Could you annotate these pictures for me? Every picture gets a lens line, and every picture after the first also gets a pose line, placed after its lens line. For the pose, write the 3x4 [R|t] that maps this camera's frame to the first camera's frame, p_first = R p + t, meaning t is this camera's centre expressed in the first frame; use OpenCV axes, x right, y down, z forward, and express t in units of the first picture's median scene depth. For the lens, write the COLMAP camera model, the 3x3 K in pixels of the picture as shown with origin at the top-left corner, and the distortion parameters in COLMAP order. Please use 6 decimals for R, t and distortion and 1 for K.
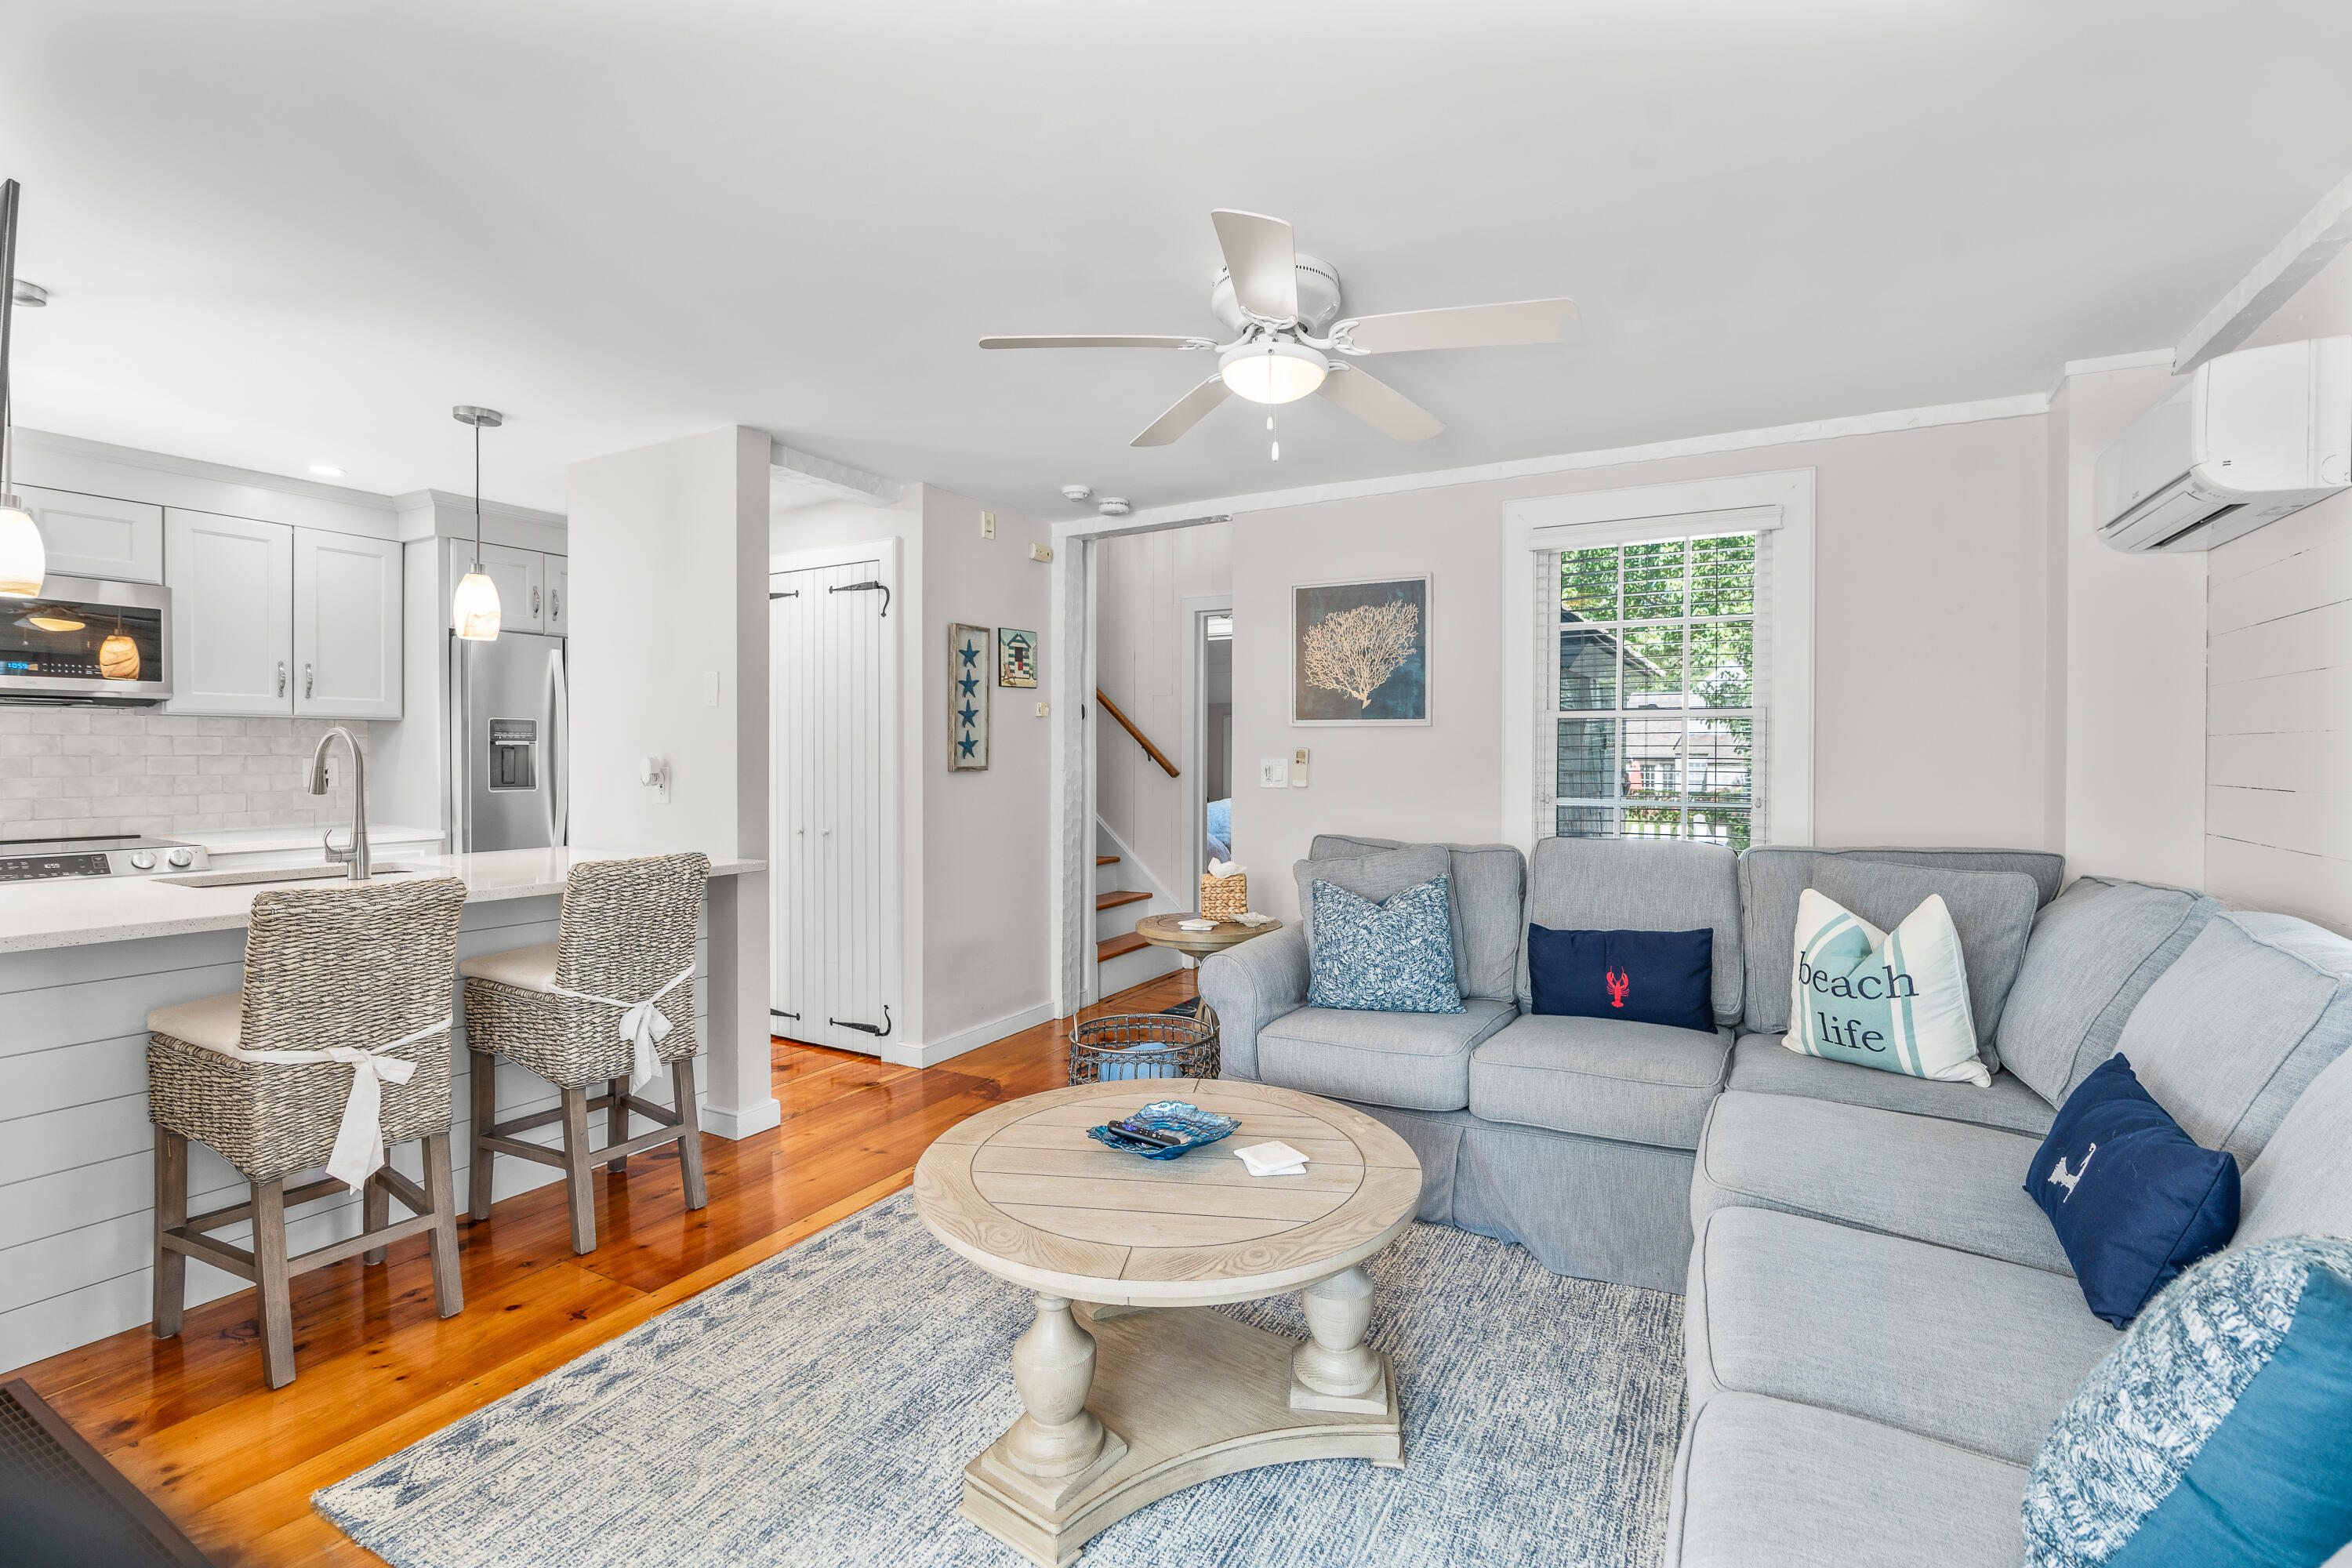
lens RADIAL K [[1054.6, 0, 1177.6], [0, 1054.6, 735.0], [0, 0, 1]] dist [-0.004323, 0.000191]
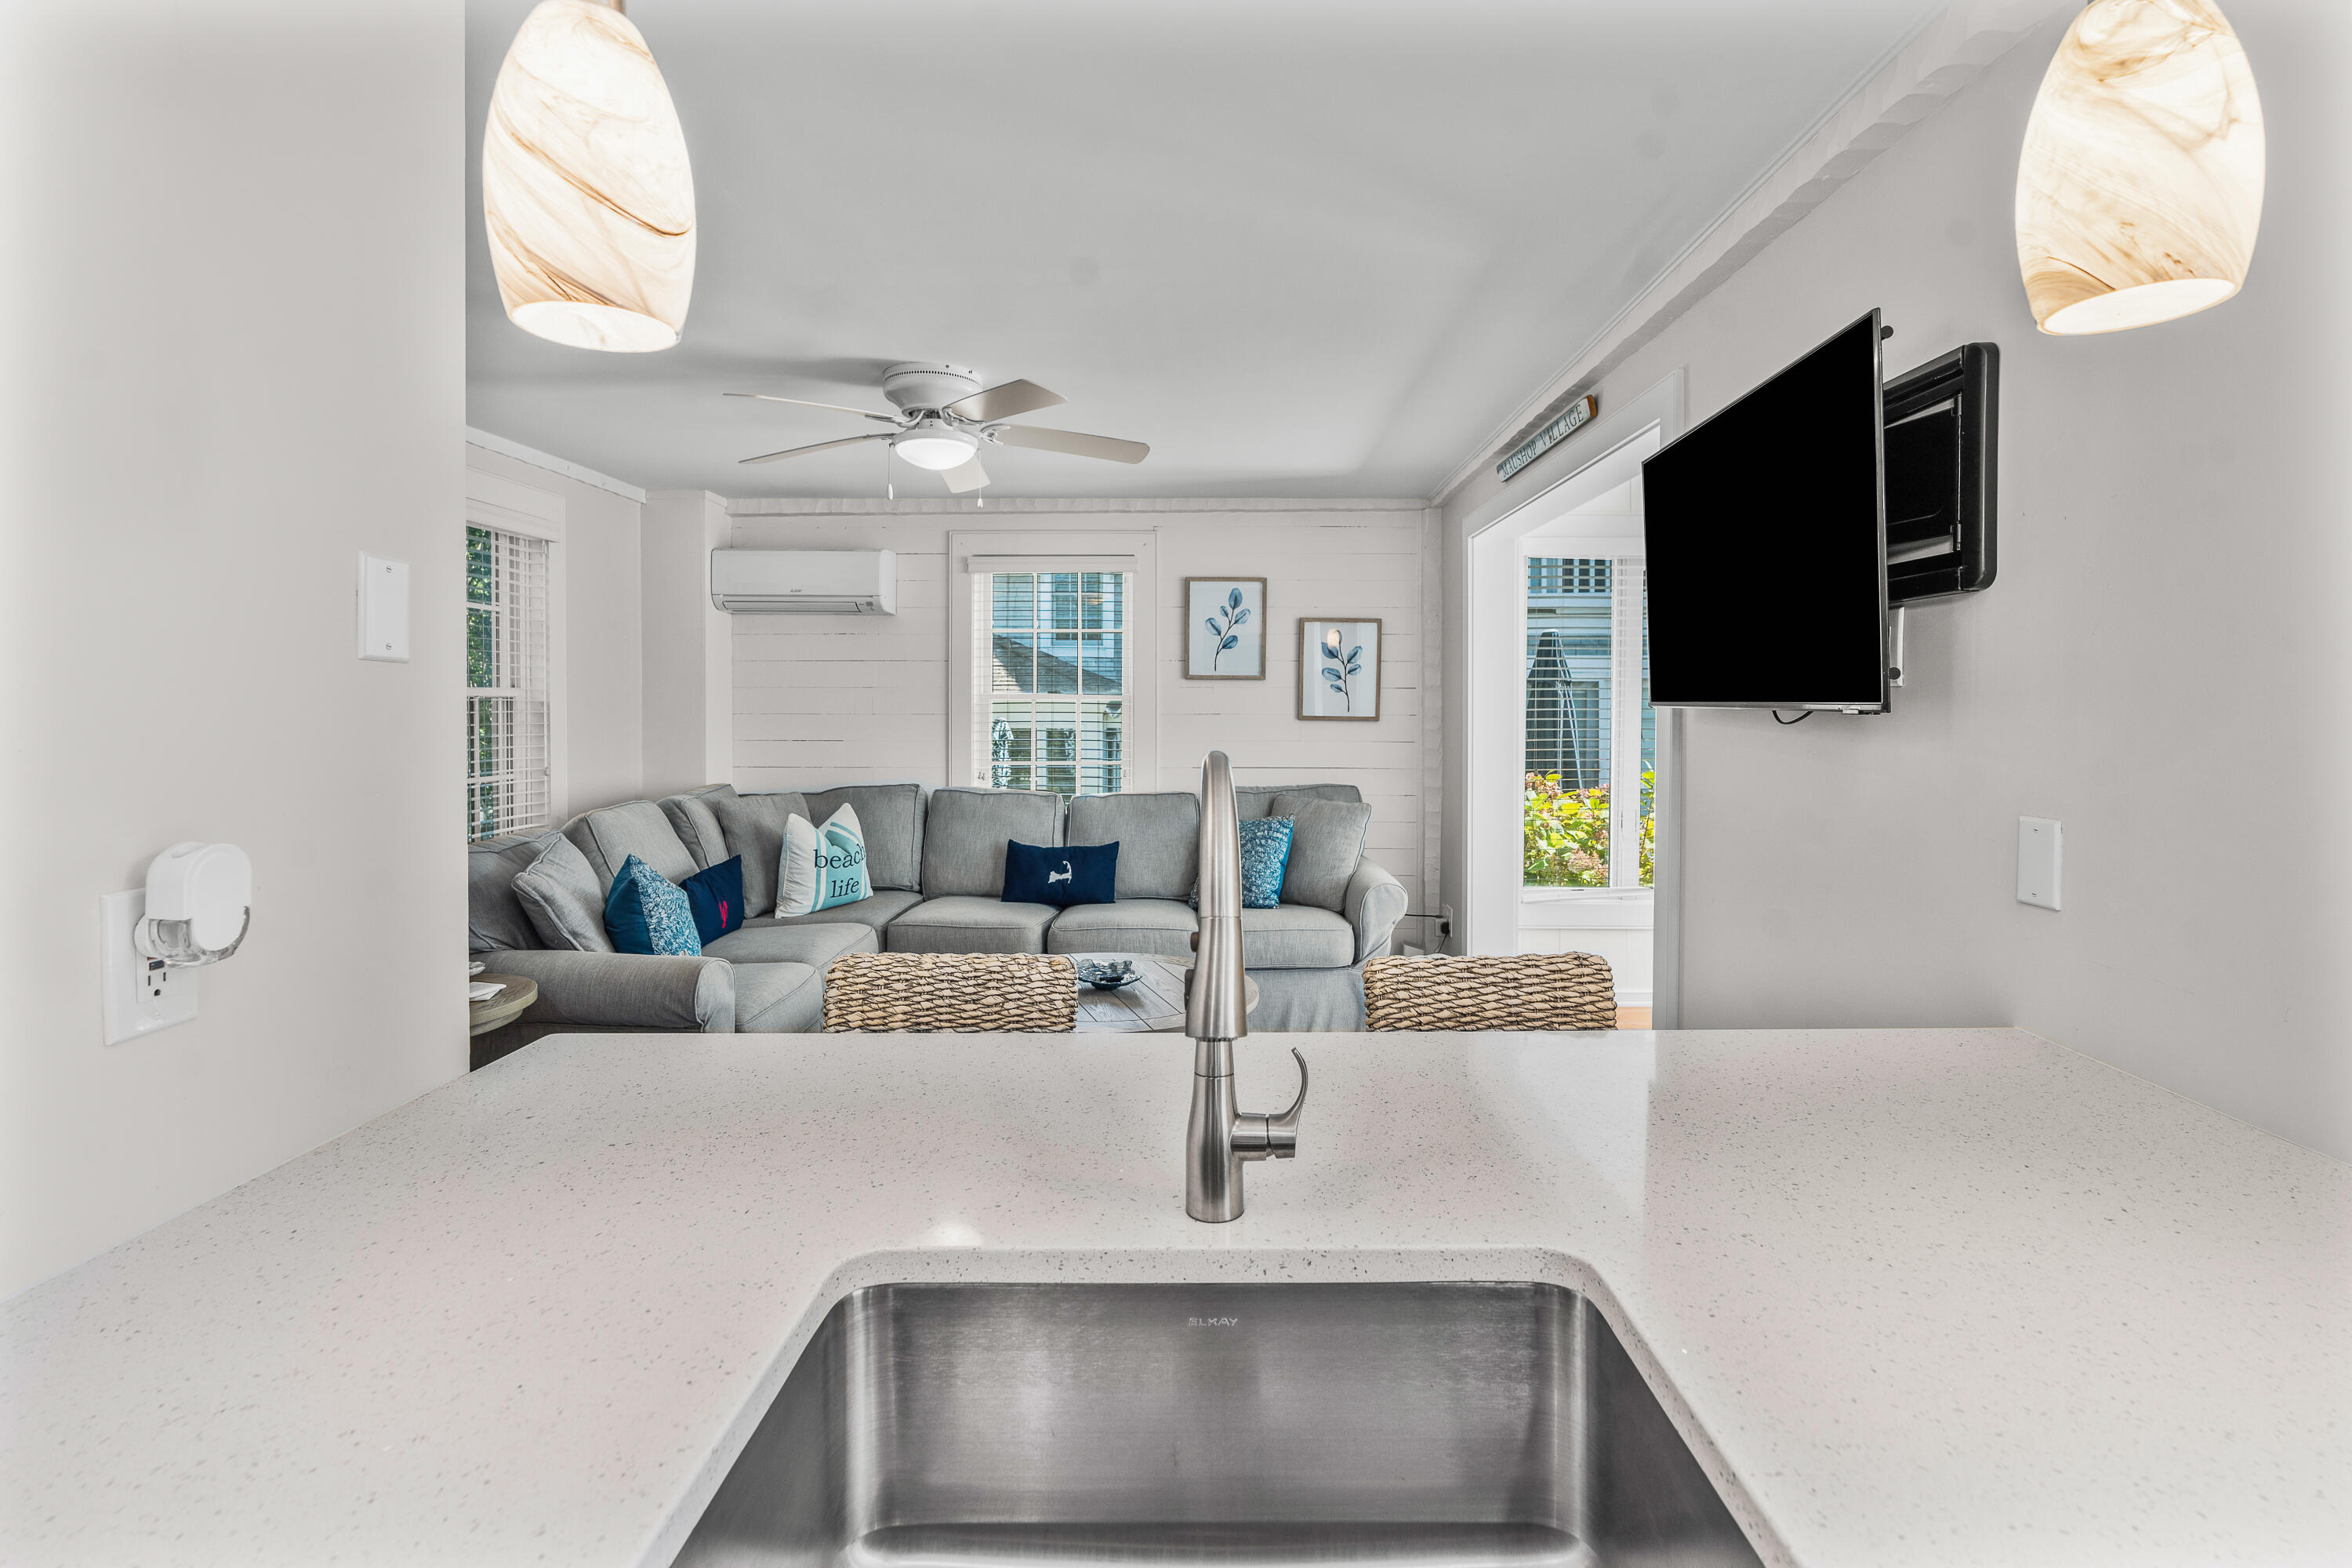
lens RADIAL K [[1112.0, 0, 1208.7], [0, 1112.0, 718.1], [0, 0, 1]] dist [-0.004109, -0.000009]
pose [[-0.486082, -0.016103, 0.873765, -1.224825], [-0.015988, 0.999827, 0.009532, -0.026536], [-0.873767, -0.009336, -0.486255, 1.313434]]
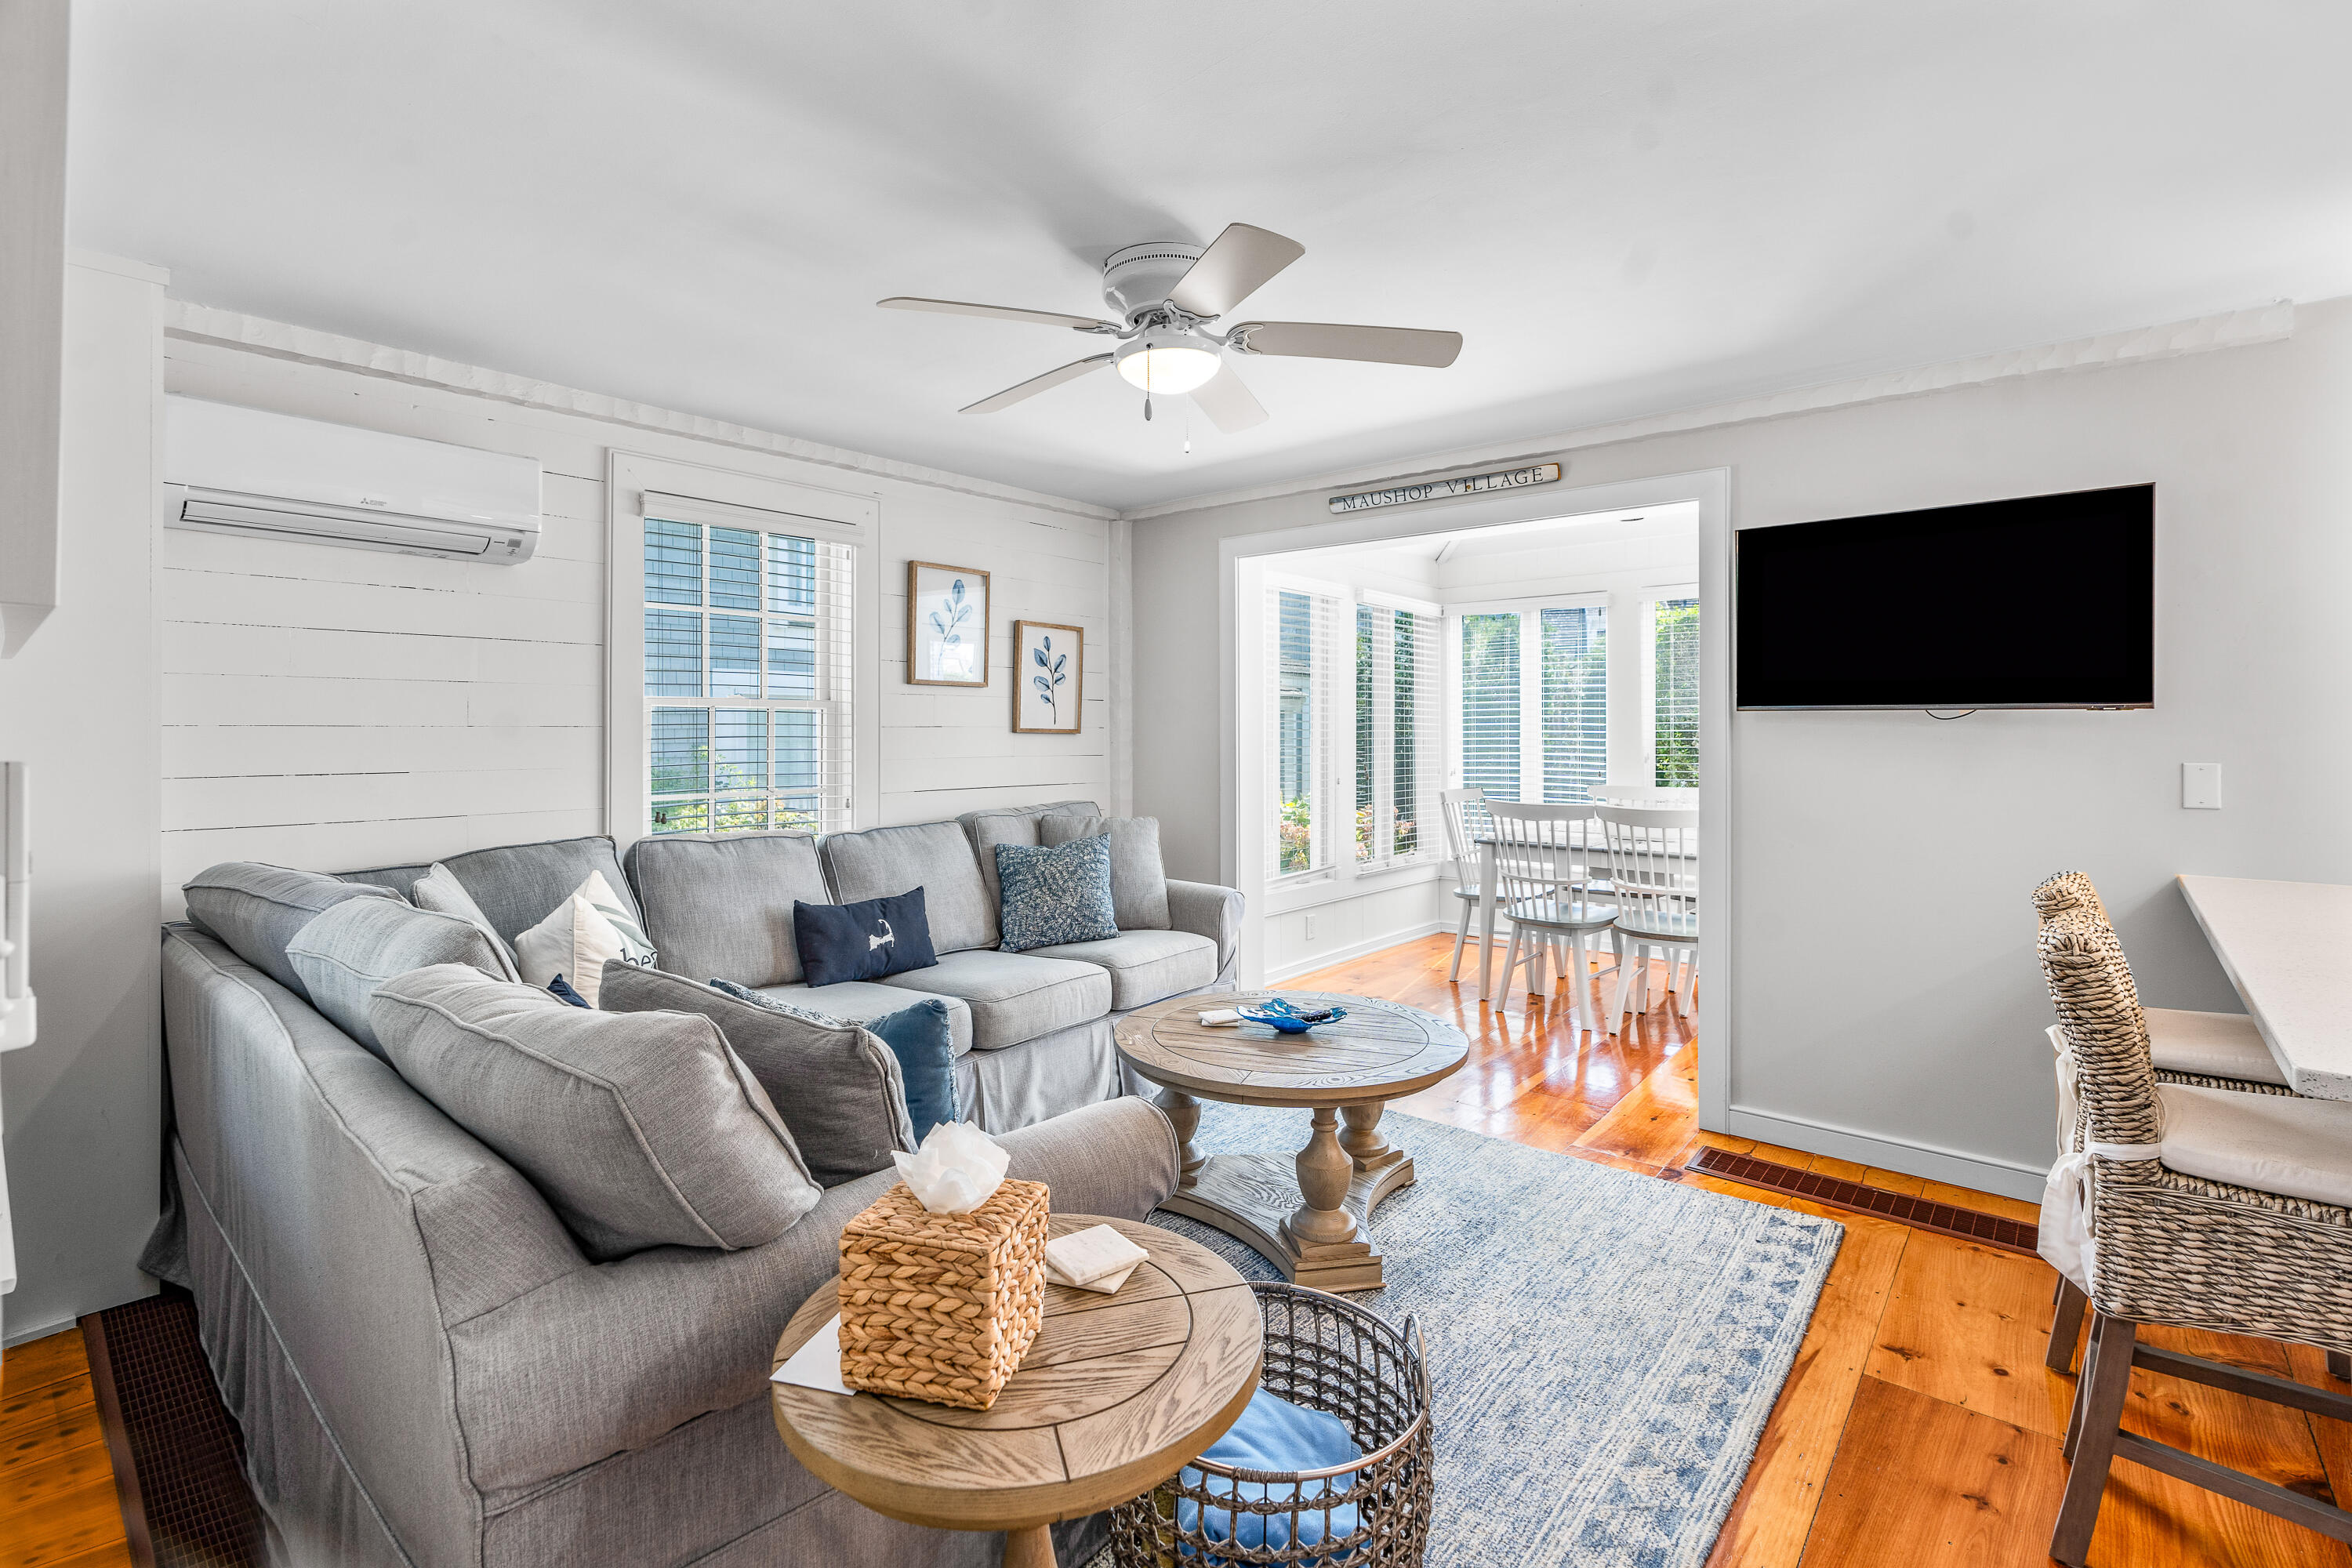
lens RADIAL K [[1087.2, 0, 1195.3], [0, 1087.2, 729.1], [0, 0, 1]] dist [-0.002754, 0.000197]
pose [[-0.984496, -0.002924, 0.175382, -0.108275], [-0.005550, 0.999880, -0.014484, 0.012195], [-0.175318, -0.015233, -0.984394, 1.907704]]
